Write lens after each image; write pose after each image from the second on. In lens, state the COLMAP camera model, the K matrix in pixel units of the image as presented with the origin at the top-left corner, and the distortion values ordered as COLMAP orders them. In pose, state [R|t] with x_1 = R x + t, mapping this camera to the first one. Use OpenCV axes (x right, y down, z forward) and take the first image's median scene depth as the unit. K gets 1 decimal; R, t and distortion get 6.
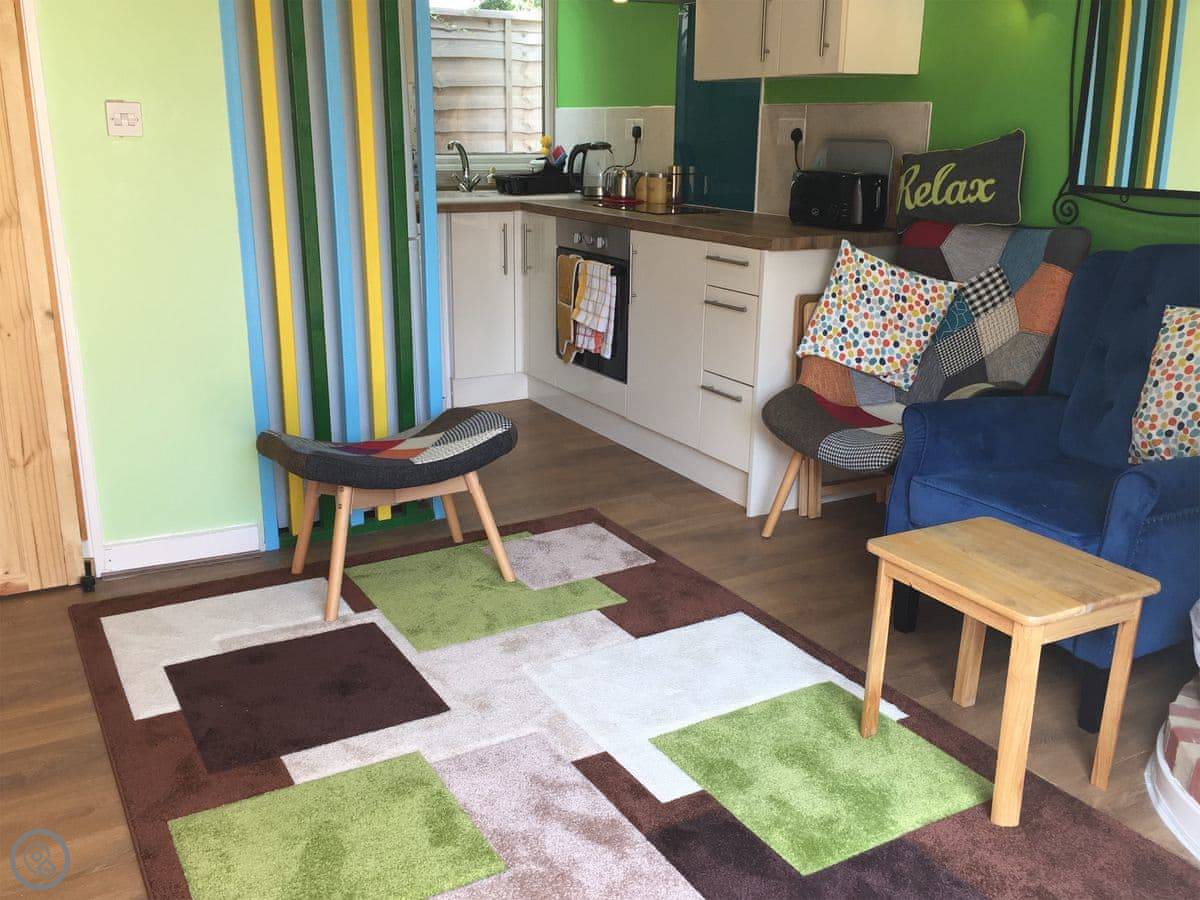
lens RADIAL K [[1081.6, 0, 602.2], [0, 1081.6, 416.2], [0, 0, 1]] dist [0.049094, -0.002360]
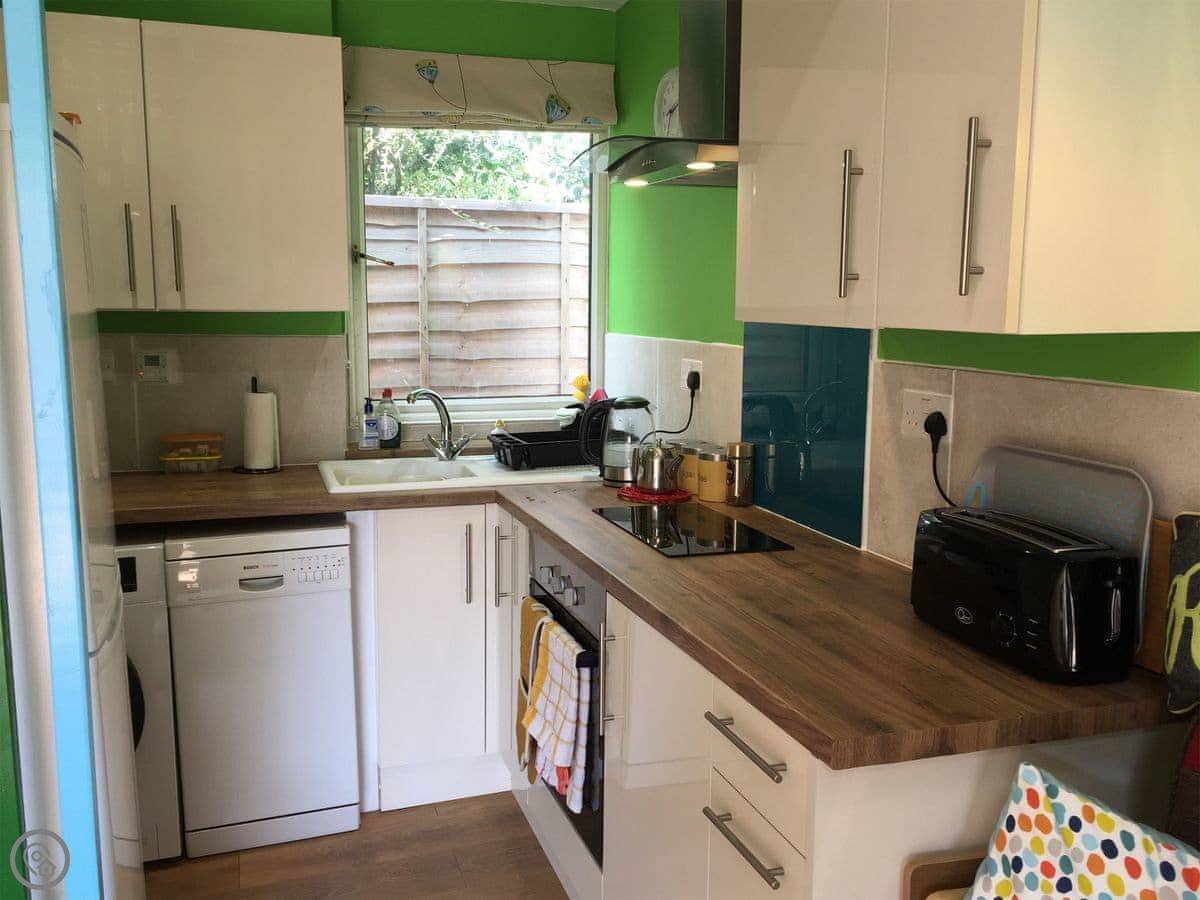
lens RADIAL K [[1047.8, 0, 600.0], [0, 1047.8, 450.0], [0, 0, 1]] dist [0.007835, -0.006715]
pose [[0.981953, 0.027496, -0.187118, 0.110732], [-0.050729, 0.991412, -0.120535, -0.170672], [0.182196, 0.127852, 0.974915, 0.468410]]
